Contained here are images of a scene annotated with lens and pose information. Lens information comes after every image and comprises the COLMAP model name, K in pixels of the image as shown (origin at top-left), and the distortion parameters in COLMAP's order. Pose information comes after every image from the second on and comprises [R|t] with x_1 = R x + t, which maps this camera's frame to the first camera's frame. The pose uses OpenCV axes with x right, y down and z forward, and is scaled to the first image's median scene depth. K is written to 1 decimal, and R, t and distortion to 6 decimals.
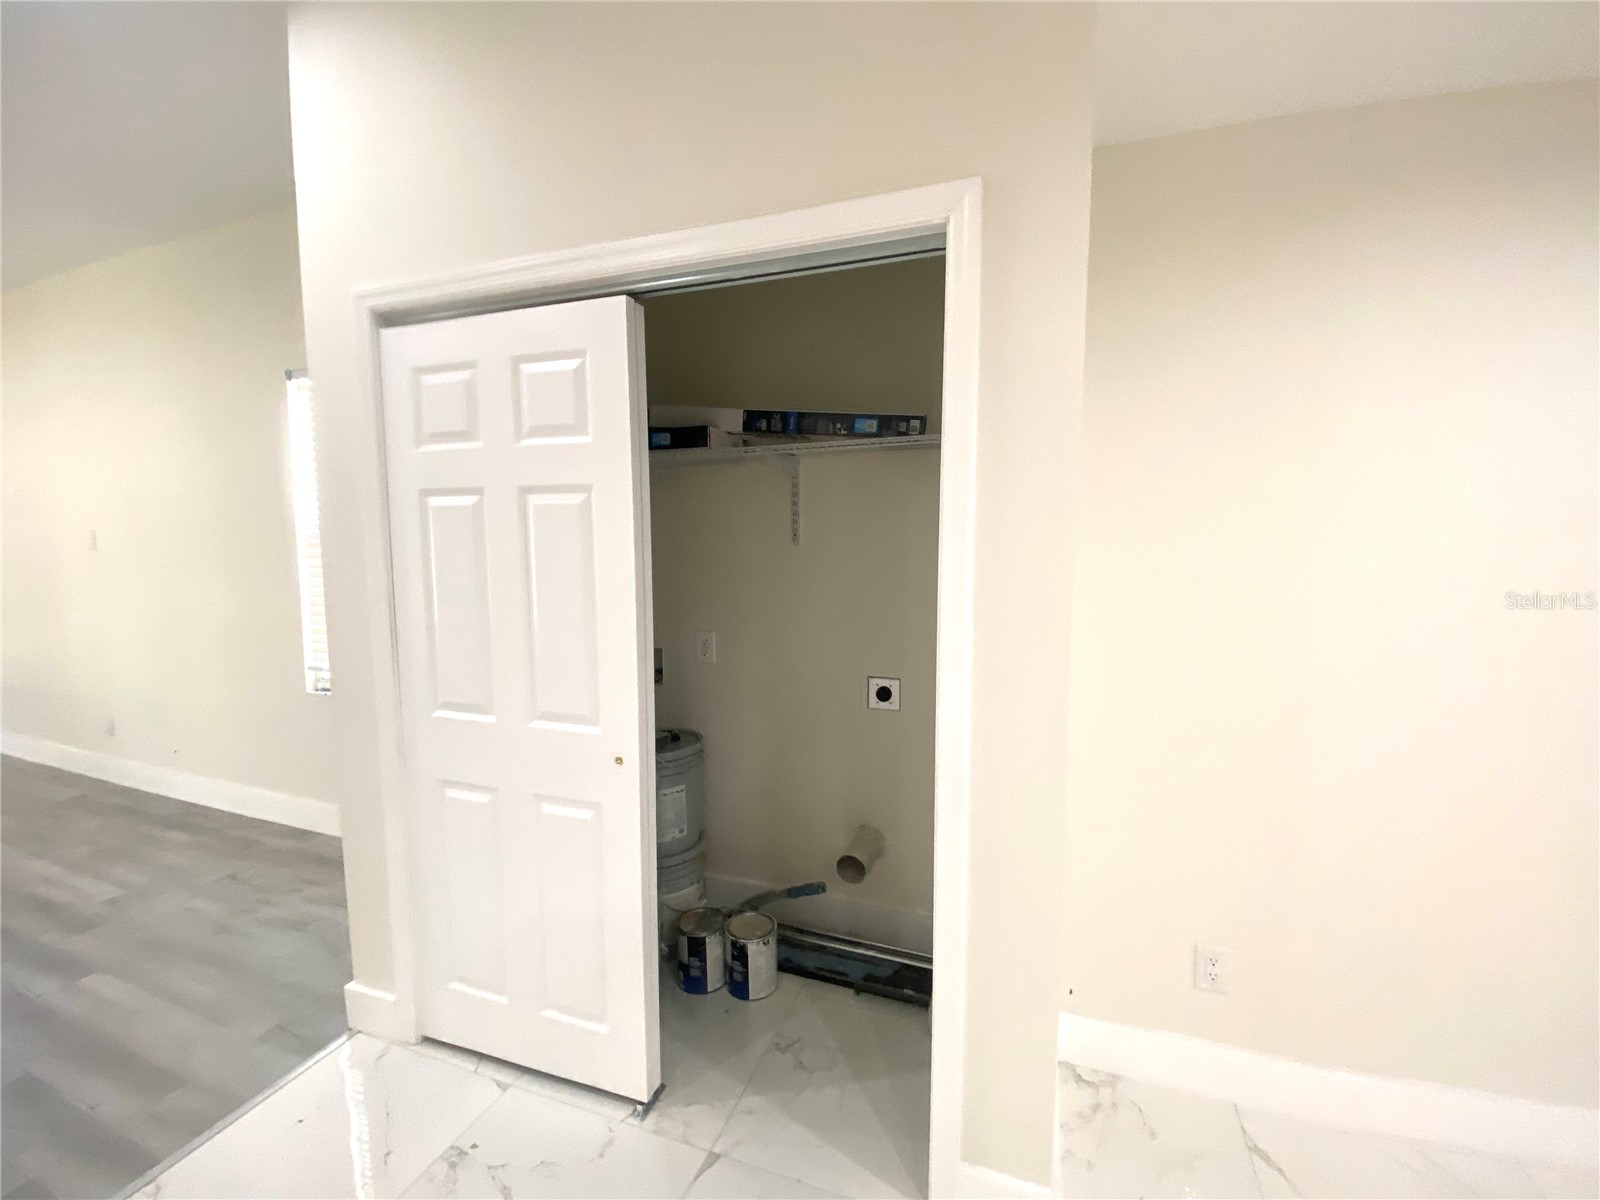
lens RADIAL K [[670.3, 0, 797.0], [0, 670.3, 596.8], [0, 0, 1]] dist [0.029376, -0.025418]
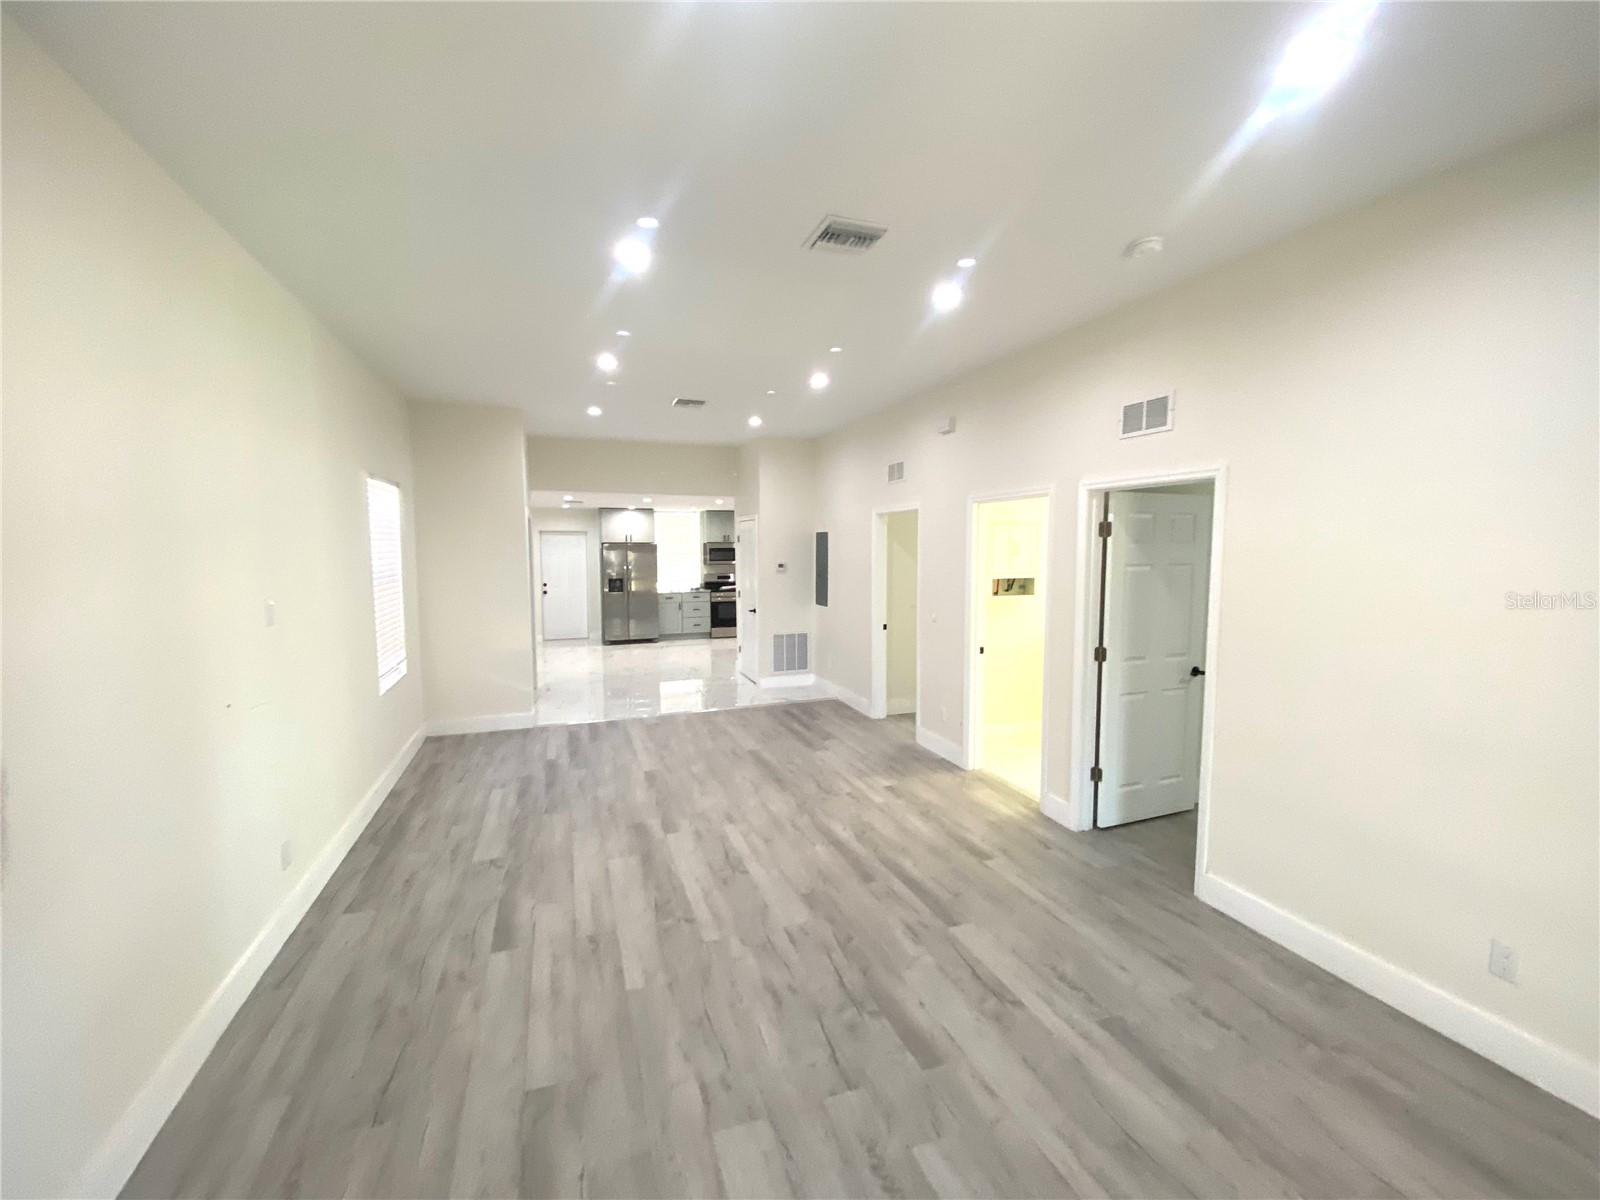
lens RADIAL K [[670.3, 0, 797.0], [0, 670.3, 596.8], [0, 0, 1]] dist [0.029376, -0.025418]
pose [[-0.644593, -0.055559, 0.762505, -2.716143], [0.078956, 0.987185, 0.138676, -0.216398], [-0.760438, 0.149594, -0.631946, 1.389205]]
